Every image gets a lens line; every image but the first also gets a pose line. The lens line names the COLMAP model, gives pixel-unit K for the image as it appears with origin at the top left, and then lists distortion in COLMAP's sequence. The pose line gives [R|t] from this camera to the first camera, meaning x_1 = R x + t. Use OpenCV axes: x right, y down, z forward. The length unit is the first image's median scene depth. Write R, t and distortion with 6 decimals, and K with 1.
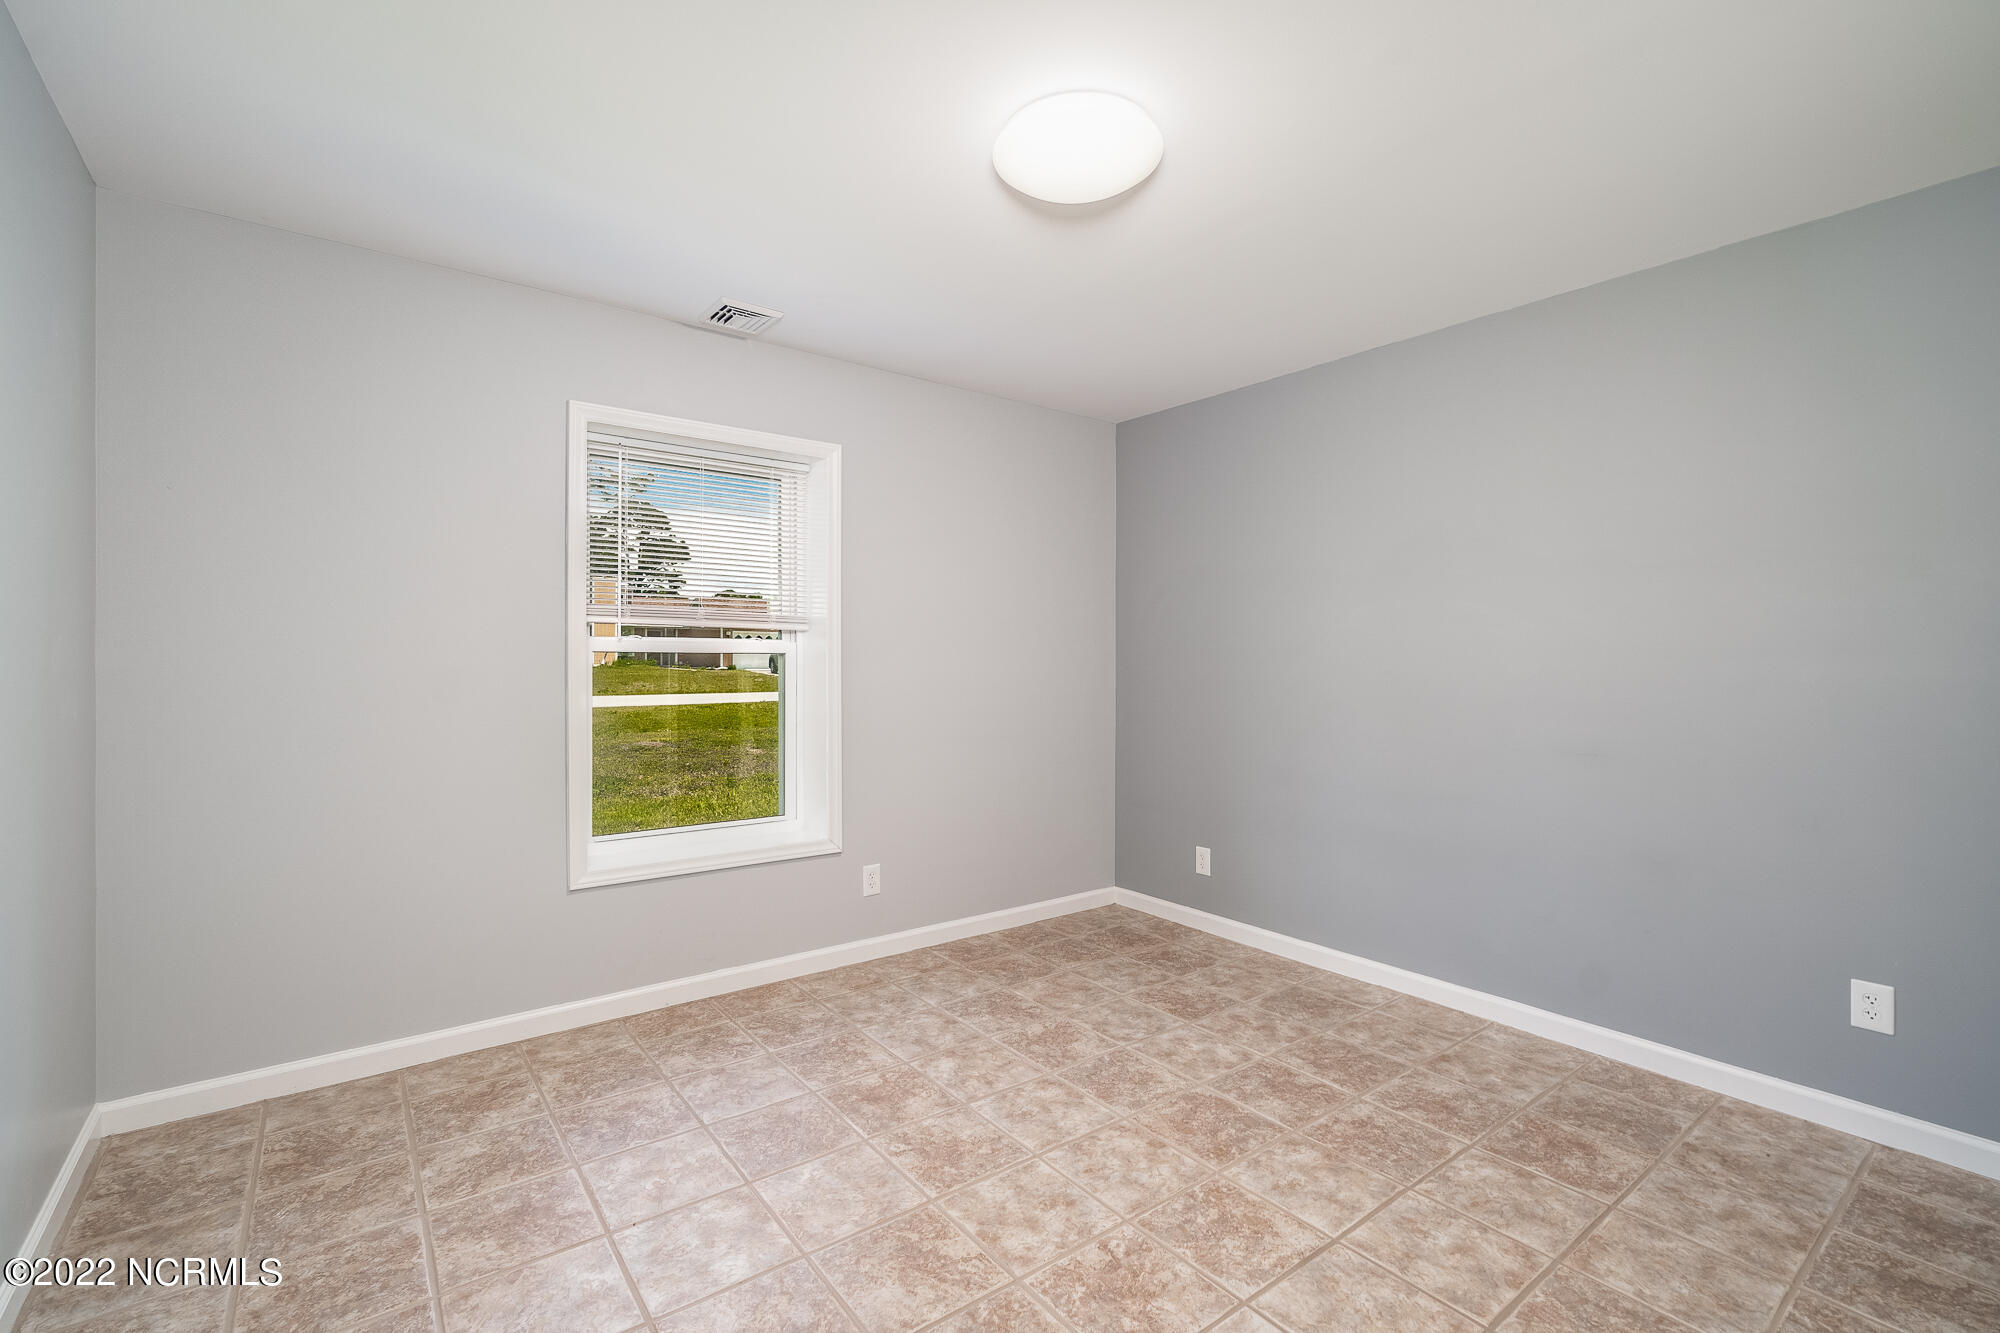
lens RADIAL K [[867.7, 0, 998.6], [0, 867.7, 666.0], [0, 0, 1]] dist [0.014182, 0.000549]
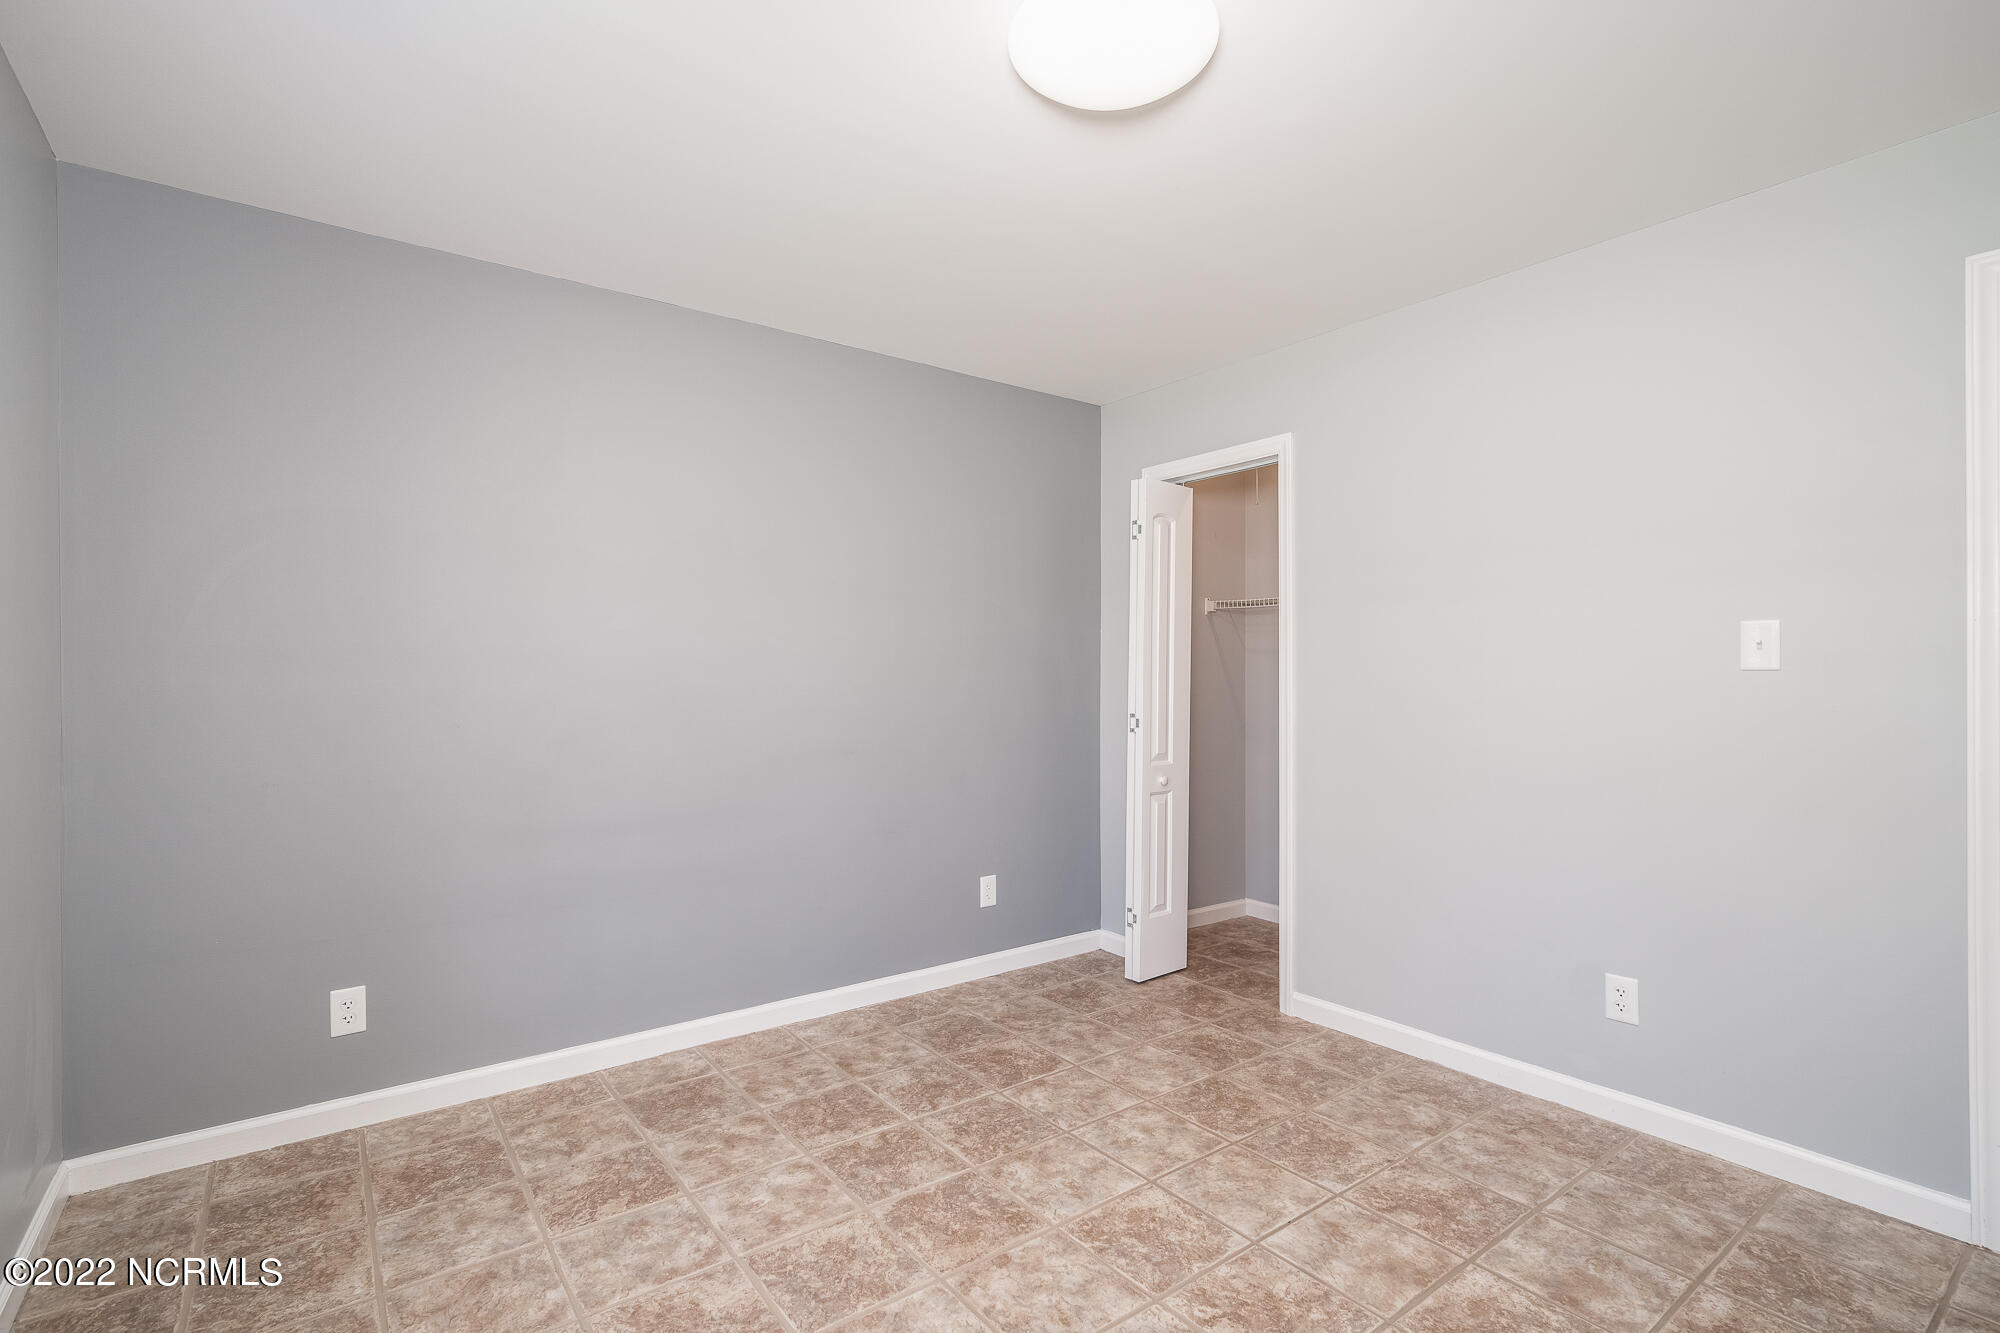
lens RADIAL K [[930.7, 0, 999.7], [0, 930.7, 667.6], [0, 0, 1]] dist [-0.001661, 0.000757]
pose [[0.013479, 0.005342, 0.999895, -0.577458], [0.001499, 0.999984, -0.005362, -0.004931], [-0.999908, 0.001571, 0.013471, 0.818150]]
